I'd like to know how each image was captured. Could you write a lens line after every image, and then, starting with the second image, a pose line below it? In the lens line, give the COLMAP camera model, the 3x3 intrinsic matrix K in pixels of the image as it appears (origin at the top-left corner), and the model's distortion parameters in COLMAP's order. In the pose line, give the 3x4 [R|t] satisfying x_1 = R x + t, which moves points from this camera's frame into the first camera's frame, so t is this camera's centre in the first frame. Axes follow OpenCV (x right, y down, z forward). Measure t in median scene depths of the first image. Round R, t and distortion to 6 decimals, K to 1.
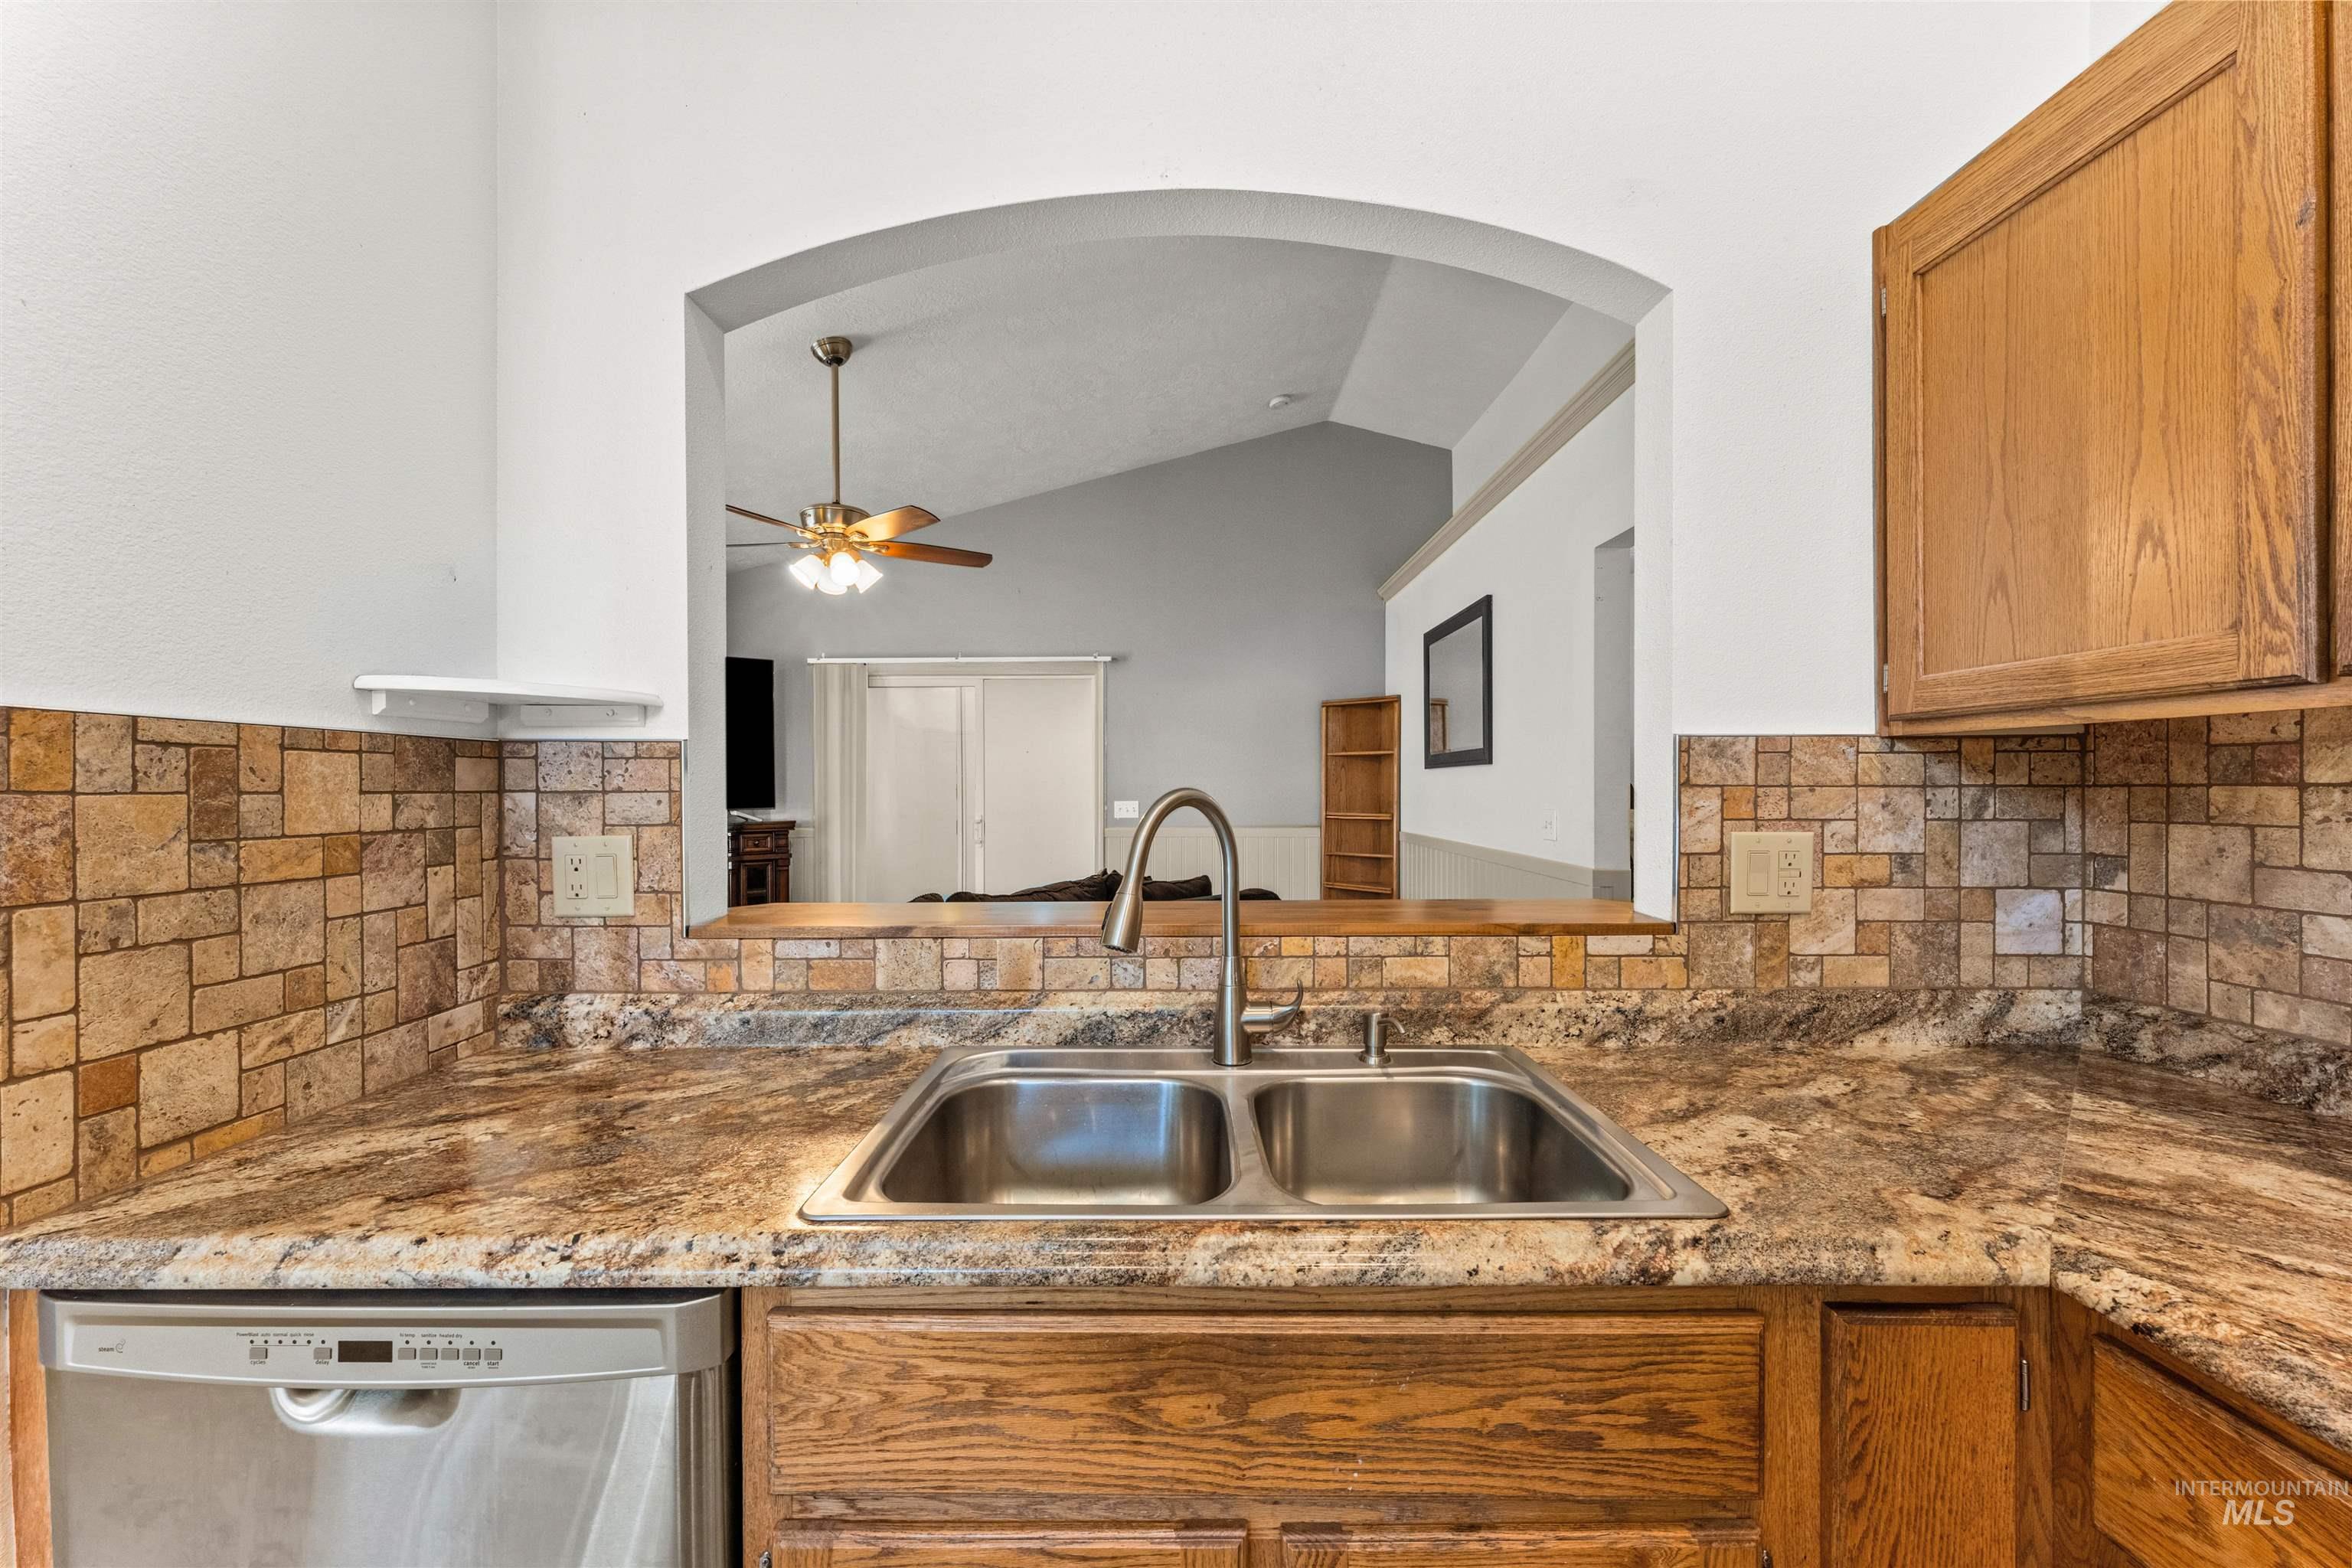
lens RADIAL K [[934.1, 0, 1173.2], [0, 934.1, 792.5], [0, 0, 1]] dist [0.001227, -0.000229]
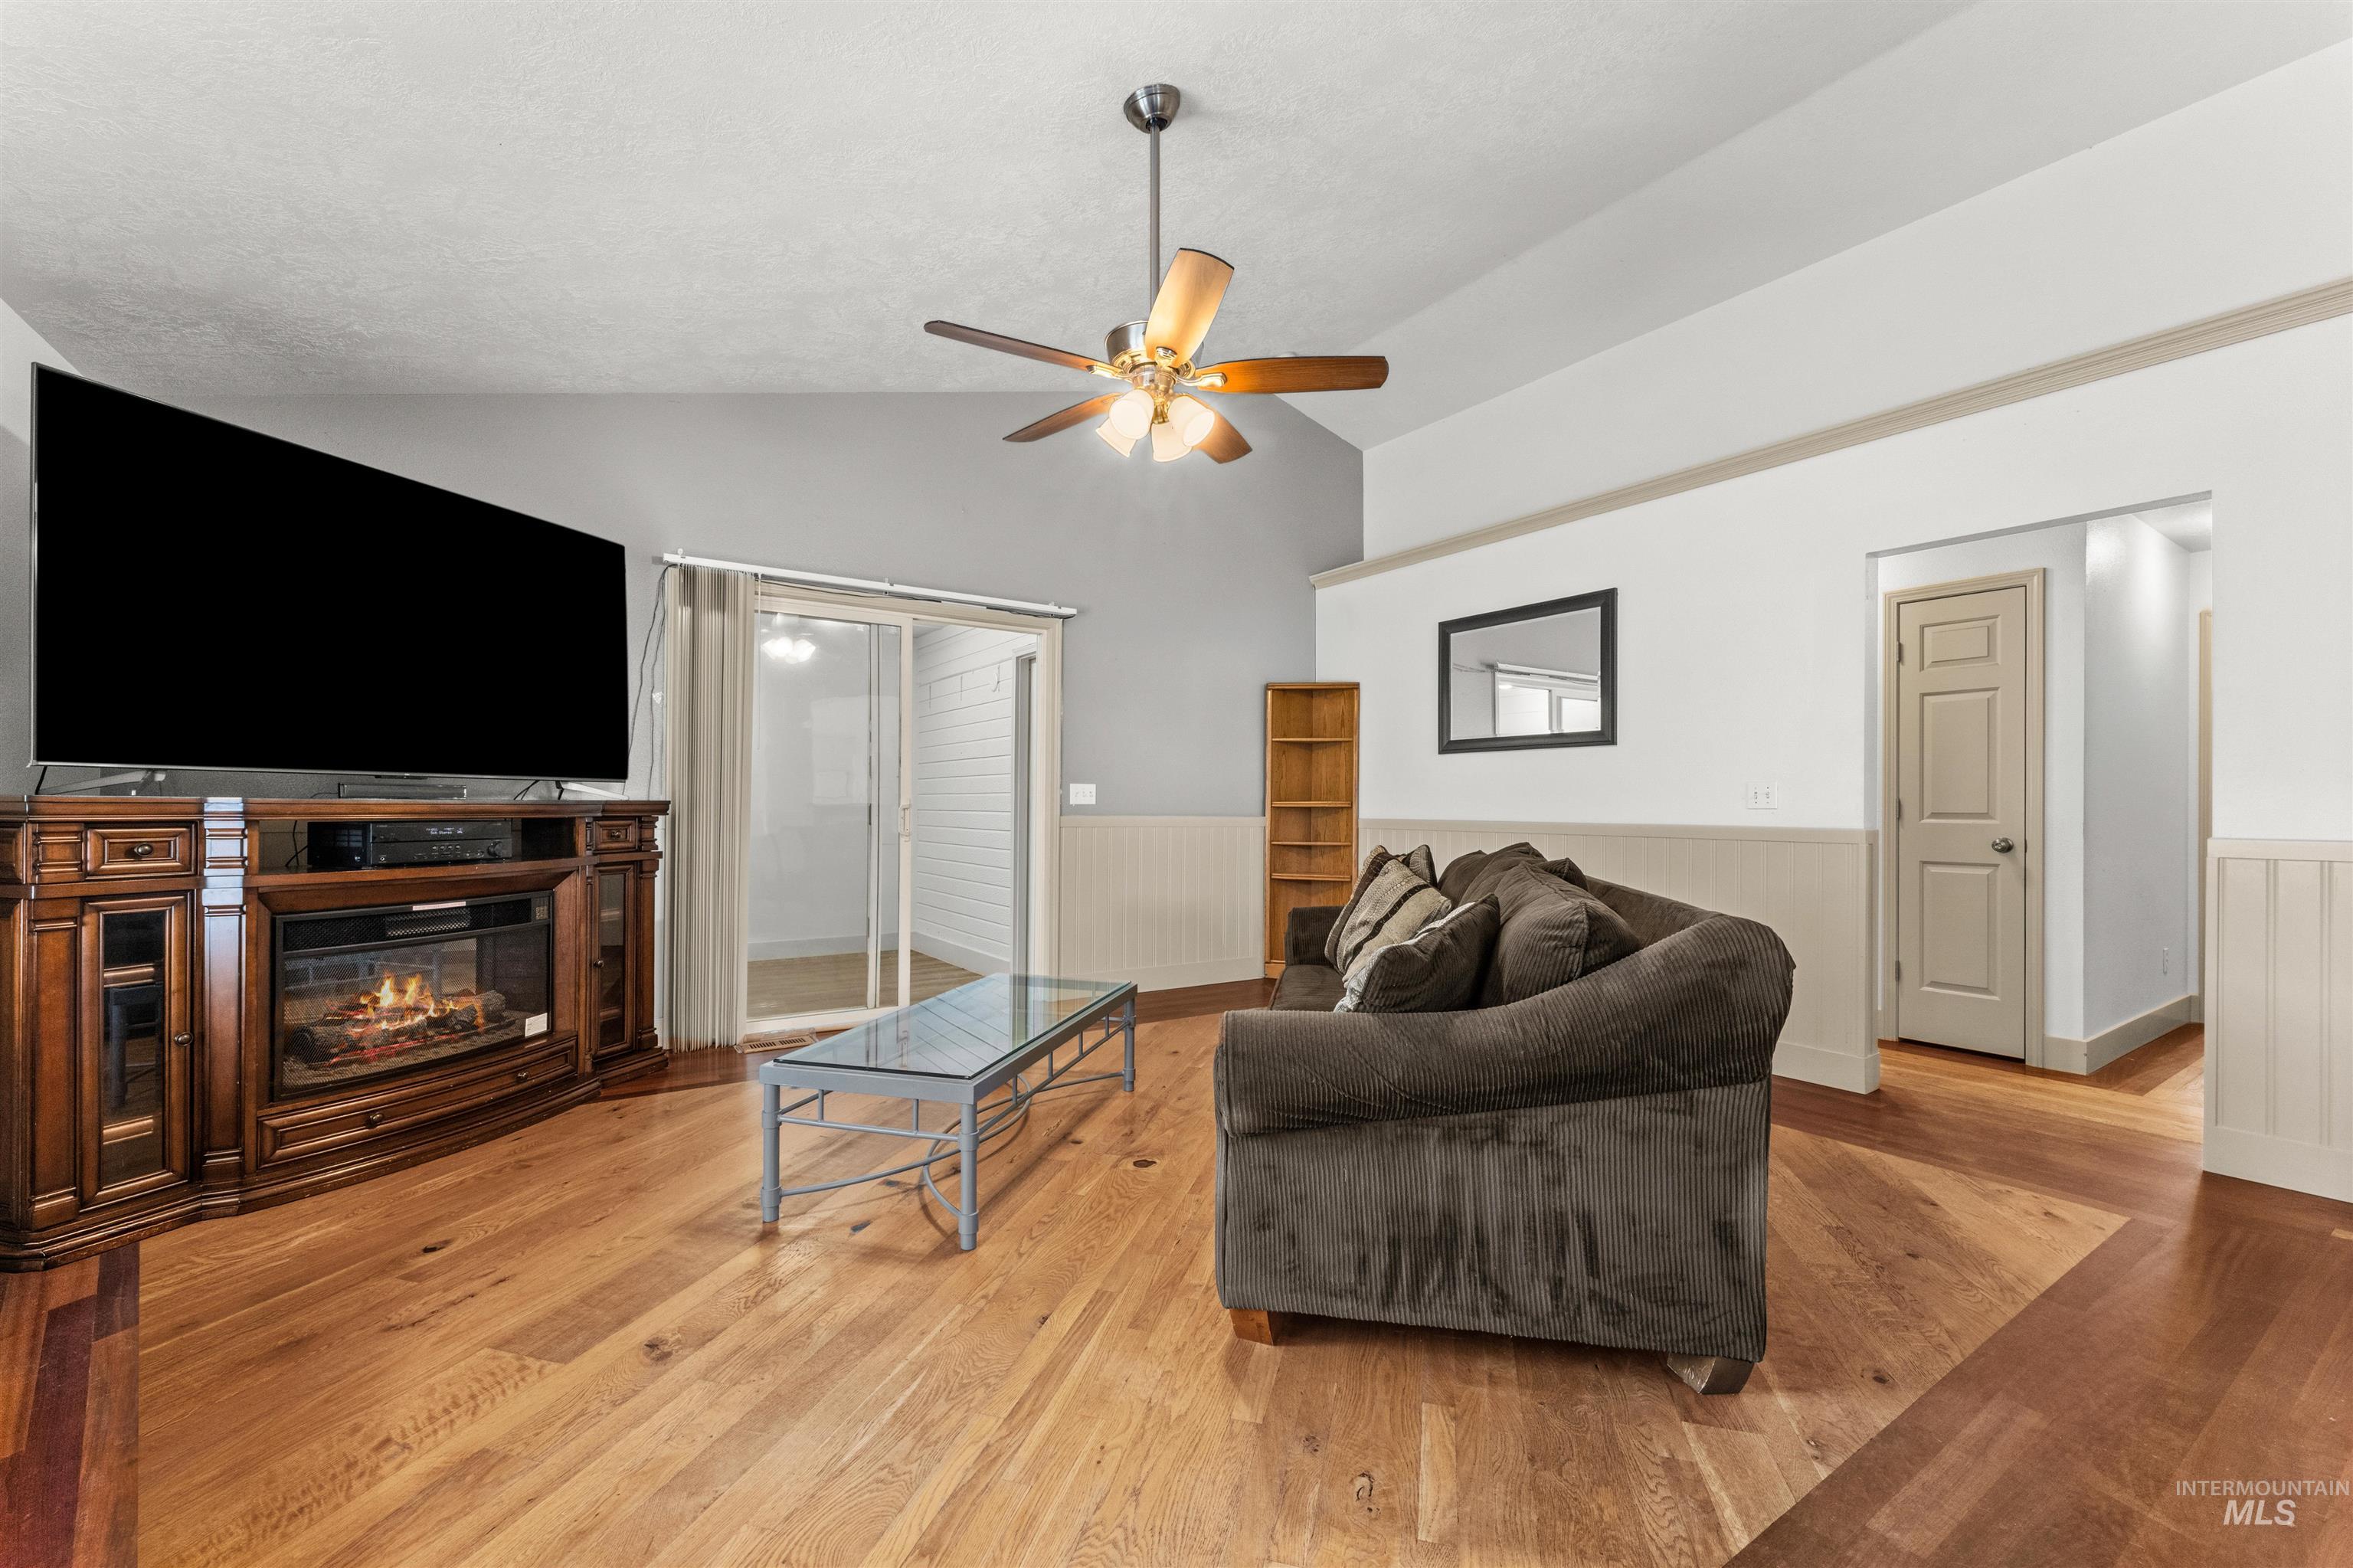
lens RADIAL K [[951.8, 0, 1167.6], [0, 951.8, 804.7], [0, 0, 1]] dist [0.000336, -0.000162]
pose [[0.829124, 0.010779, 0.558960, -2.041950], [-0.007789, 0.999940, -0.007729, 0.148414], [-0.559010, 0.002054, 0.829158, 1.102194]]
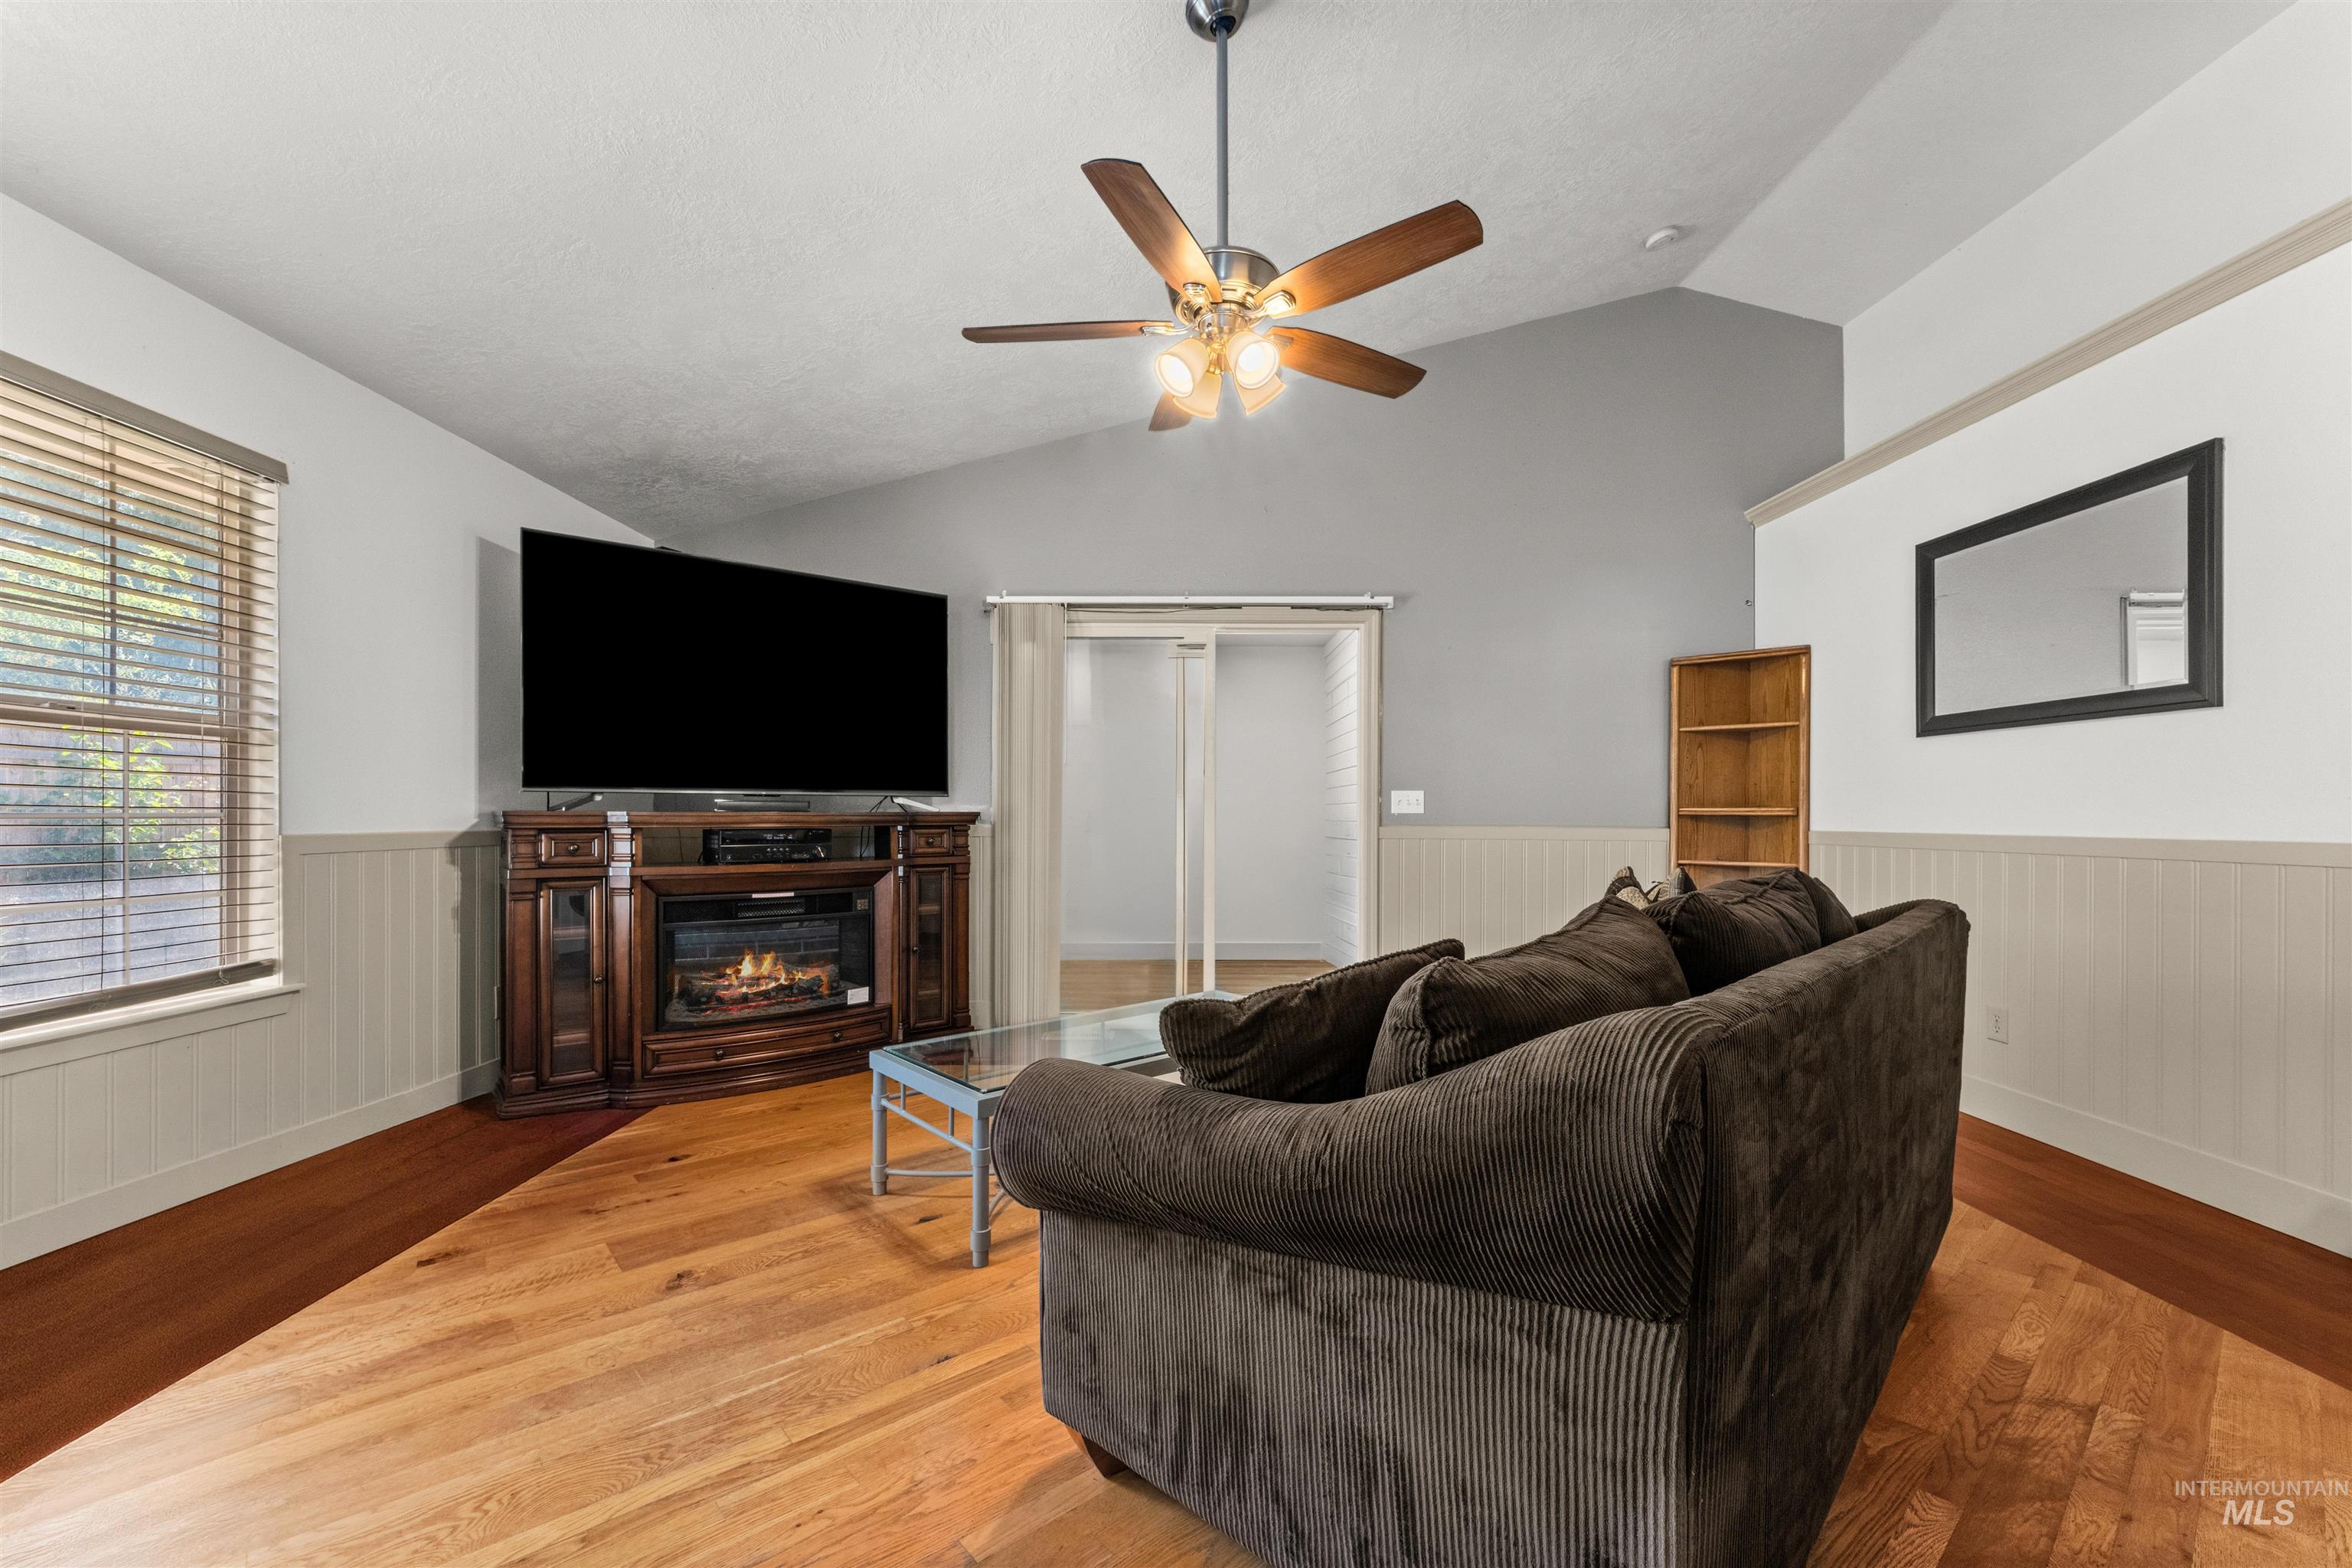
lens RADIAL K [[950.3, 0, 1164.9], [0, 950.3, 818.2], [0, 0, 1]] dist [0.001056, -0.000003]
pose [[0.999974, 0.006110, 0.003951, -1.090380], [-0.006104, 0.999980, -0.001647, 0.147523], [-0.003961, 0.001623, 0.999991, 1.046642]]
